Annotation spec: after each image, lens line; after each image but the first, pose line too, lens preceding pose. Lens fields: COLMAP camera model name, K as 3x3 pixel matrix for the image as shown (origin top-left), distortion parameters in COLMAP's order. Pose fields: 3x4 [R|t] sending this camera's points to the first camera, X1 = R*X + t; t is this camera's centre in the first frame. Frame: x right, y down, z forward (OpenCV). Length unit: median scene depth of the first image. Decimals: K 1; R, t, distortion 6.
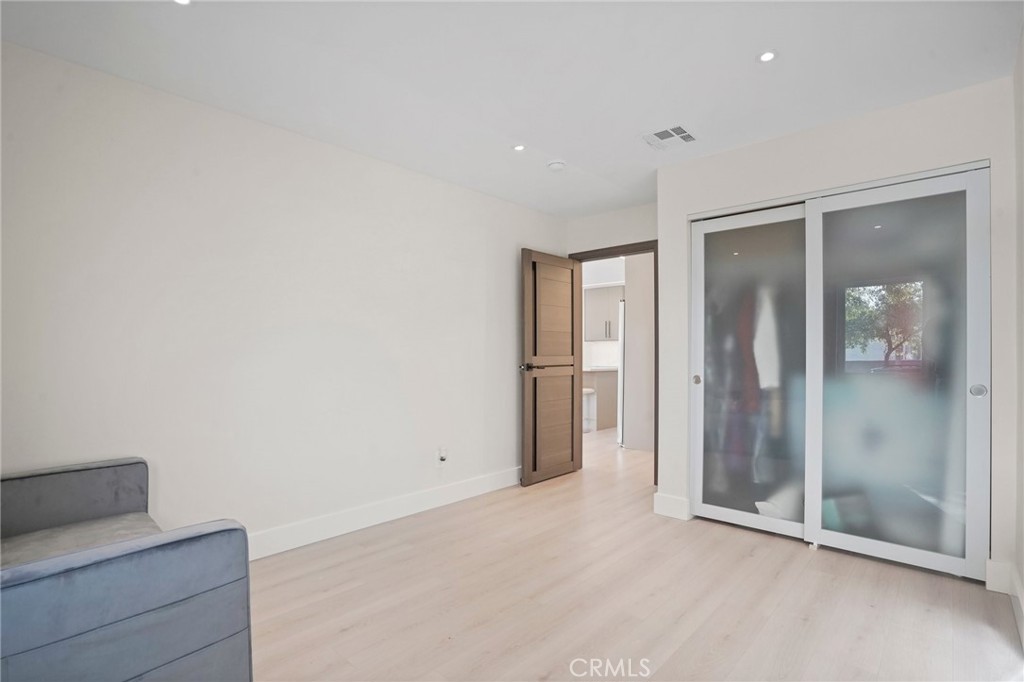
lens RADIAL K [[487.8, 0, 511.3], [0, 487.8, 345.9], [0, 0, 1]] dist [-0.051912, 0.015715]
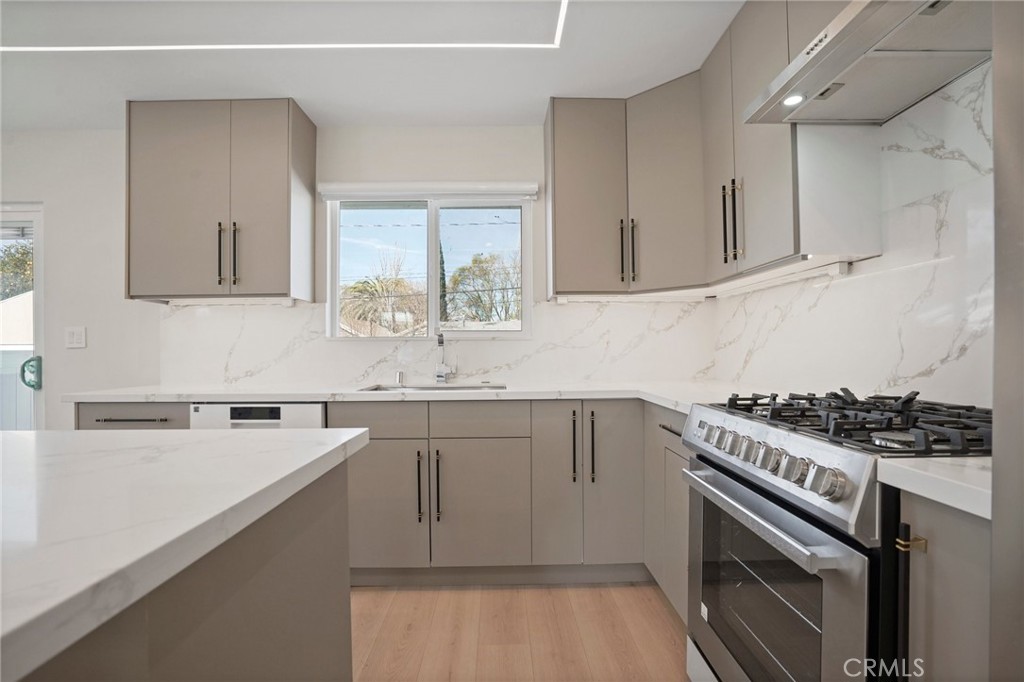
lens RADIAL K [[487.8, 0, 510.7], [0, 487.8, 350.0], [0, 0, 1]] dist [-0.051912, 0.015715]
pose [[0.723523, -0.006396, 0.690270, 0.135221], [0.002818, 0.999976, 0.006311, 0.012858], [-0.690294, -0.002621, 0.723524, 0.730231]]
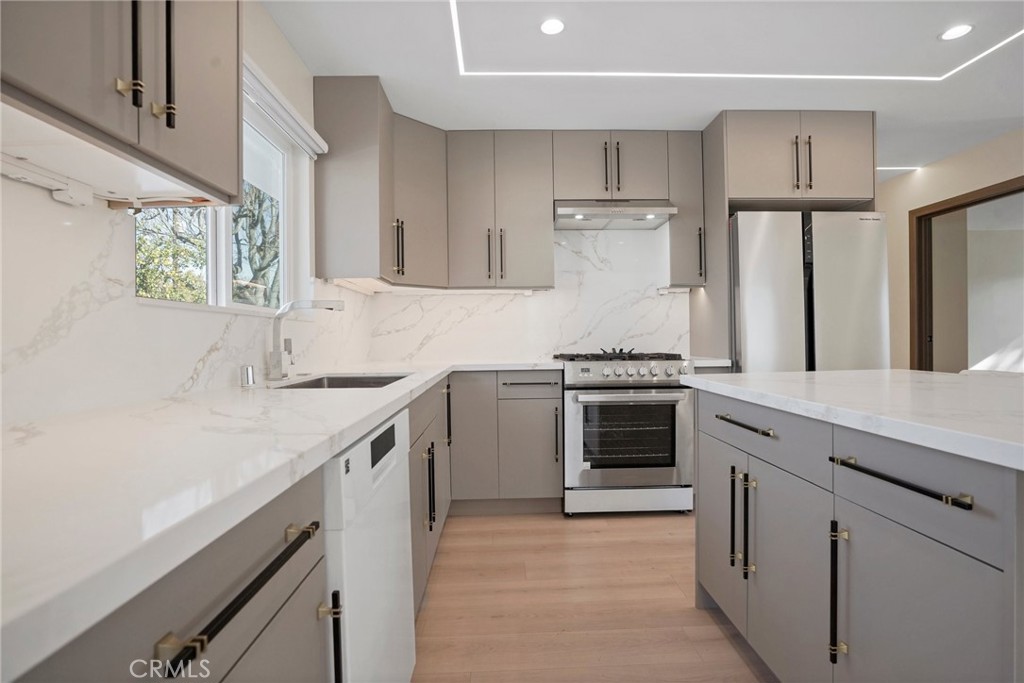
lens RADIAL K [[487.8, 0, 513.4], [0, 487.8, 337.8], [0, 0, 1]] dist [-0.051912, 0.015715]
pose [[-0.693004, 0.008600, 0.720883, 0.104413], [0.006638, 0.999963, -0.005548, 0.017825], [-0.720903, 0.000941, -0.693035, 0.978342]]
